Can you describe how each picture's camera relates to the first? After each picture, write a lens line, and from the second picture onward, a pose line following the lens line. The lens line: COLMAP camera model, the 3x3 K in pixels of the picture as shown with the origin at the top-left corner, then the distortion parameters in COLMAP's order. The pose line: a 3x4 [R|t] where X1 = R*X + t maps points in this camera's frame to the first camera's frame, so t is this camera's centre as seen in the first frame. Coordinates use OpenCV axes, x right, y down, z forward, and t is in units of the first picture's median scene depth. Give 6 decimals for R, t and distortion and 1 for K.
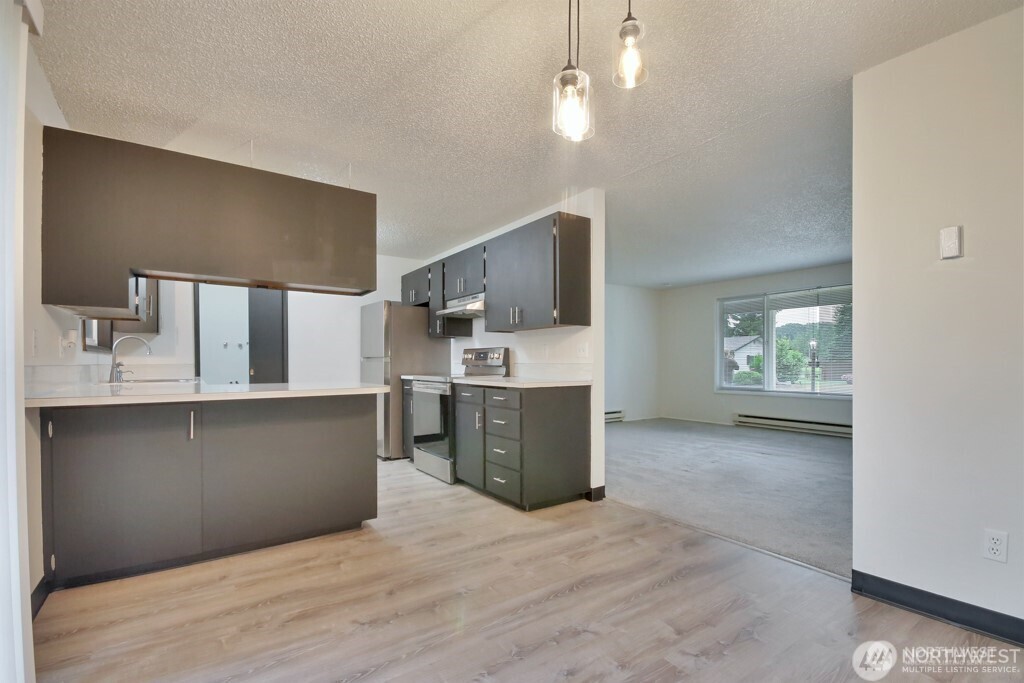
lens RADIAL K [[476.1, 0, 511.4], [0, 476.1, 364.7], [0, 0, 1]] dist [-0.000600, -0.000294]
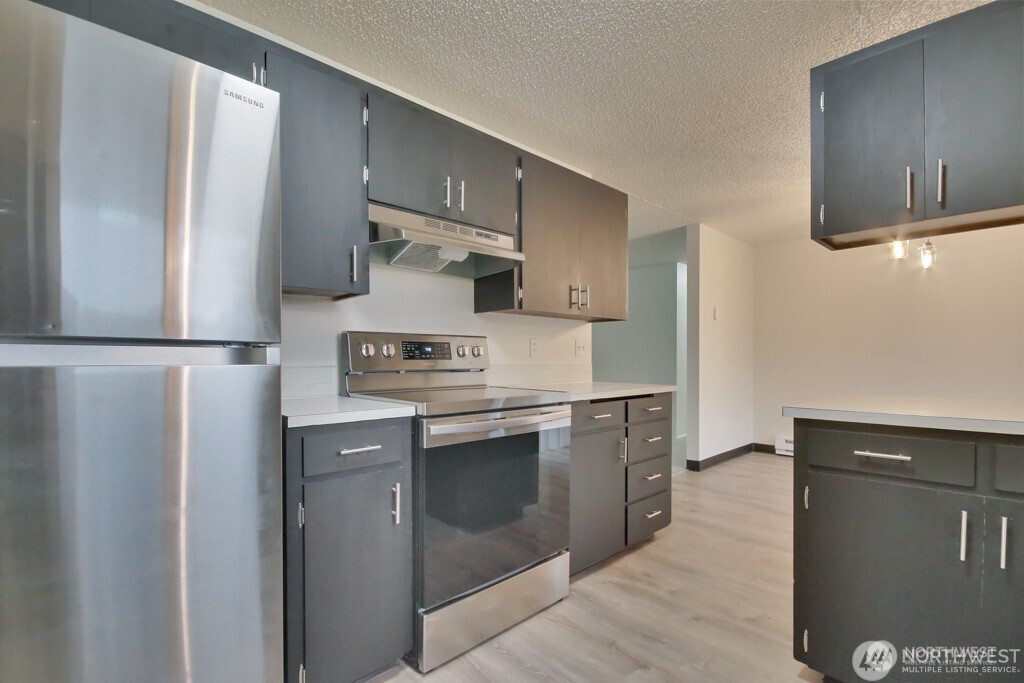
lens RADIAL K [[476.1, 0, 511.4], [0, 476.1, 364.7], [0, 0, 1]] dist [-0.000600, -0.000294]
pose [[-0.167751, -0.004393, 0.985820, -0.702005], [0.009978, 0.999931, 0.006154, -0.007764], [-0.985779, 0.010868, -0.167696, 1.274776]]
